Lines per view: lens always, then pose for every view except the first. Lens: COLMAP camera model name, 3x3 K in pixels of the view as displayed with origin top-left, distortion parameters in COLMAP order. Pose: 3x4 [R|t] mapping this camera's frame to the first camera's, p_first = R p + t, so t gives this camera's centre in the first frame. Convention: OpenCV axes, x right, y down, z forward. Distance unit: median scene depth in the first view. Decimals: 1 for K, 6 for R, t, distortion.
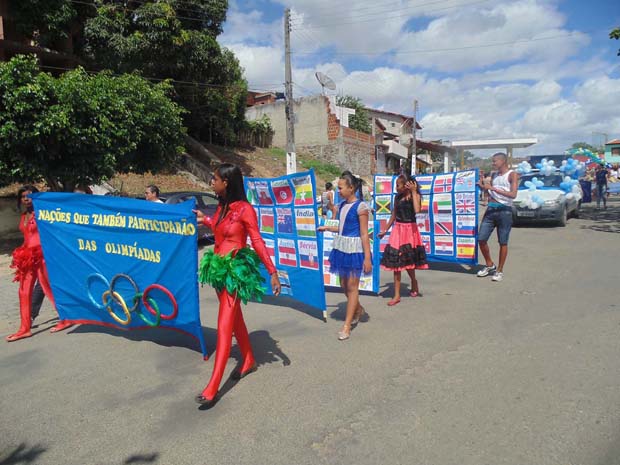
lens RADIAL K [[464.0, 0, 308.8], [0, 464.0, 229.5], [0, 0, 1]] dist [-0.016045, 0.000369]
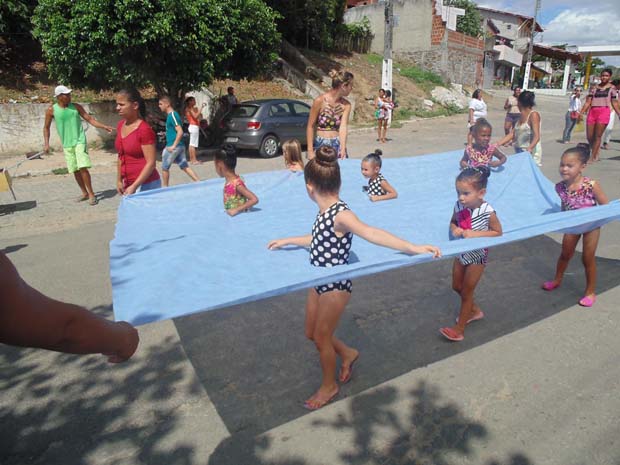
lens RADIAL K [[464.0, 0, 308.2], [0, 464.0, 228.8], [0, 0, 1]] dist [-0.016045, 0.000369]
pose [[0.978124, 0.075181, -0.193961, 0.012807], [-0.037330, 0.980708, 0.191882, 0.000700], [0.204645, -0.180444, 0.962060, -0.018535]]
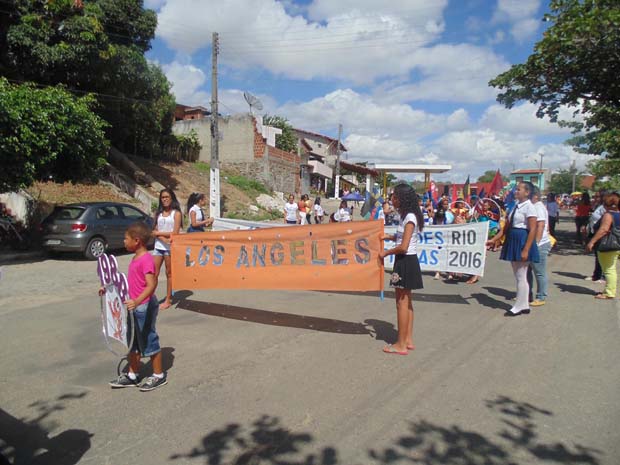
lens RADIAL K [[464.0, 0, 309.8], [0, 464.0, 229.6], [0, 0, 1]] dist [-0.016045, 0.000369]
pose [[0.987923, 0.028739, 0.152254, 0.017649], [-0.023317, 0.999033, -0.037281, 0.004561], [-0.153178, 0.033280, 0.987638, -0.054515]]
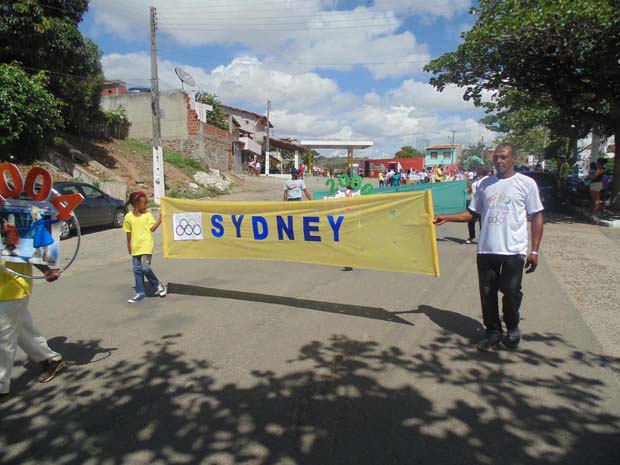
lens RADIAL K [[464.0, 0, 309.8], [0, 464.0, 231.7], [0, 0, 1]] dist [-0.016045, 0.000369]
pose [[0.948390, -0.013865, 0.316803, -0.046093], [0.009126, 0.999823, 0.016437, 0.010637], [-0.316975, -0.012698, 0.948349, -0.092448]]
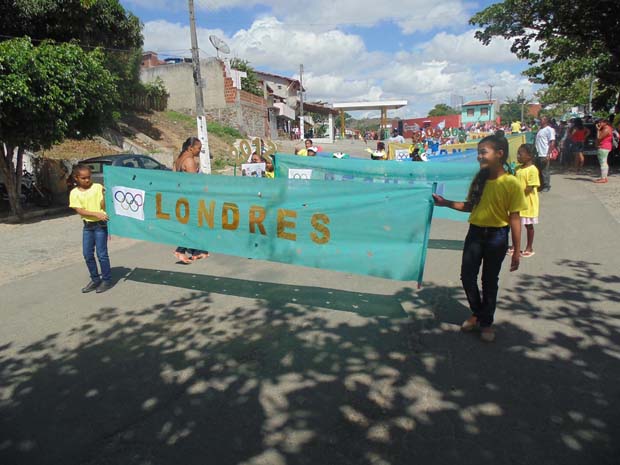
lens RADIAL K [[464.0, 0, 309.1], [0, 464.0, 231.5], [0, 0, 1]] dist [-0.016045, 0.000369]
pose [[0.967082, -0.066953, 0.245501, -0.076962], [0.046205, 0.994930, 0.089323, 0.012992], [-0.250237, -0.075040, 0.965272, -0.102185]]
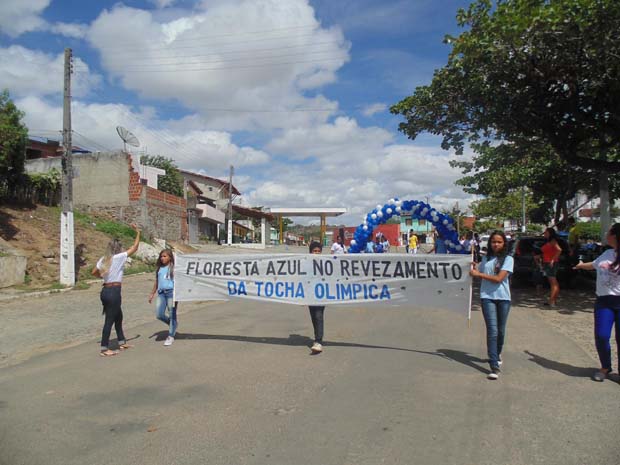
lens RADIAL K [[464.0, 0, 311.4], [0, 464.0, 229.8], [0, 0, 1]] dist [-0.016045, 0.000369]
pose [[0.931342, 0.022755, 0.363434, 0.068808], [0.027663, 0.990740, -0.132921, -0.012153], [-0.363093, 0.133849, 0.922089, 0.081103]]
